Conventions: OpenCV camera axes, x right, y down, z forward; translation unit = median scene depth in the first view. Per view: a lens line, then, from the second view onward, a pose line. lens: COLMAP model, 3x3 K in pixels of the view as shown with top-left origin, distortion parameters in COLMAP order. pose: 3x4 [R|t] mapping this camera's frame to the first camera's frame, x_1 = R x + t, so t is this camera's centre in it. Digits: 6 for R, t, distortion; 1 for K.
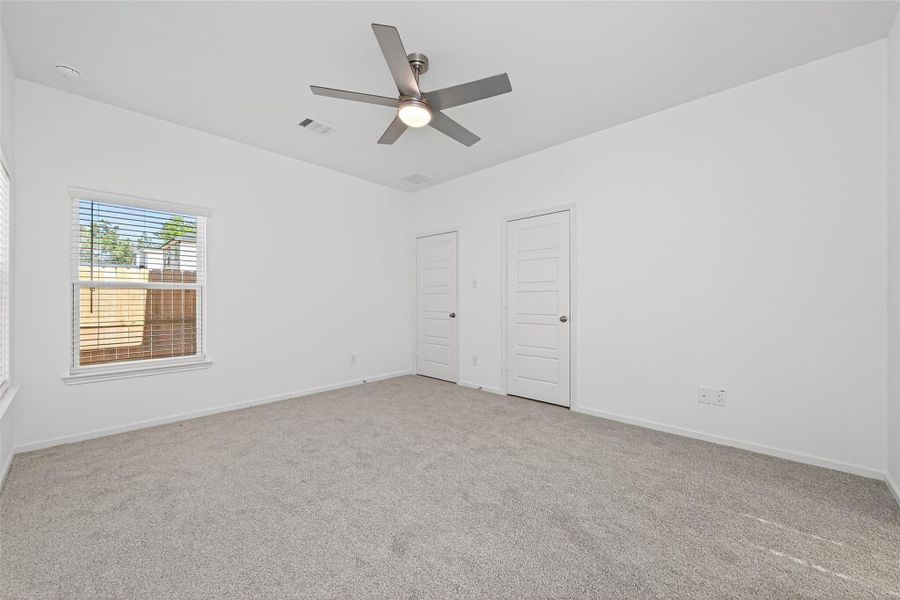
lens RADIAL K [[349.6, 0, 450.0], [0, 349.6, 300.0], [0, 0, 1]] dist [-0.000695, -0.000235]
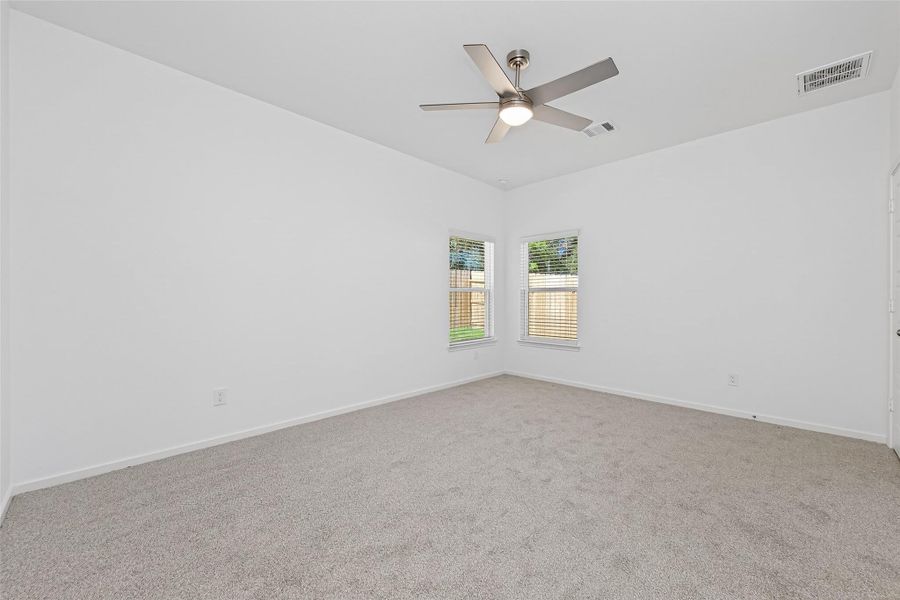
lens RADIAL K [[349.6, 0, 450.0], [0, 349.6, 300.0], [0, 0, 1]] dist [-0.000695, -0.000235]
pose [[-0.029150, 0.005674, -0.999559, 0.730959], [0.000450, 0.999984, 0.005663, -0.004228], [0.999575, -0.000284, -0.029152, 0.671906]]
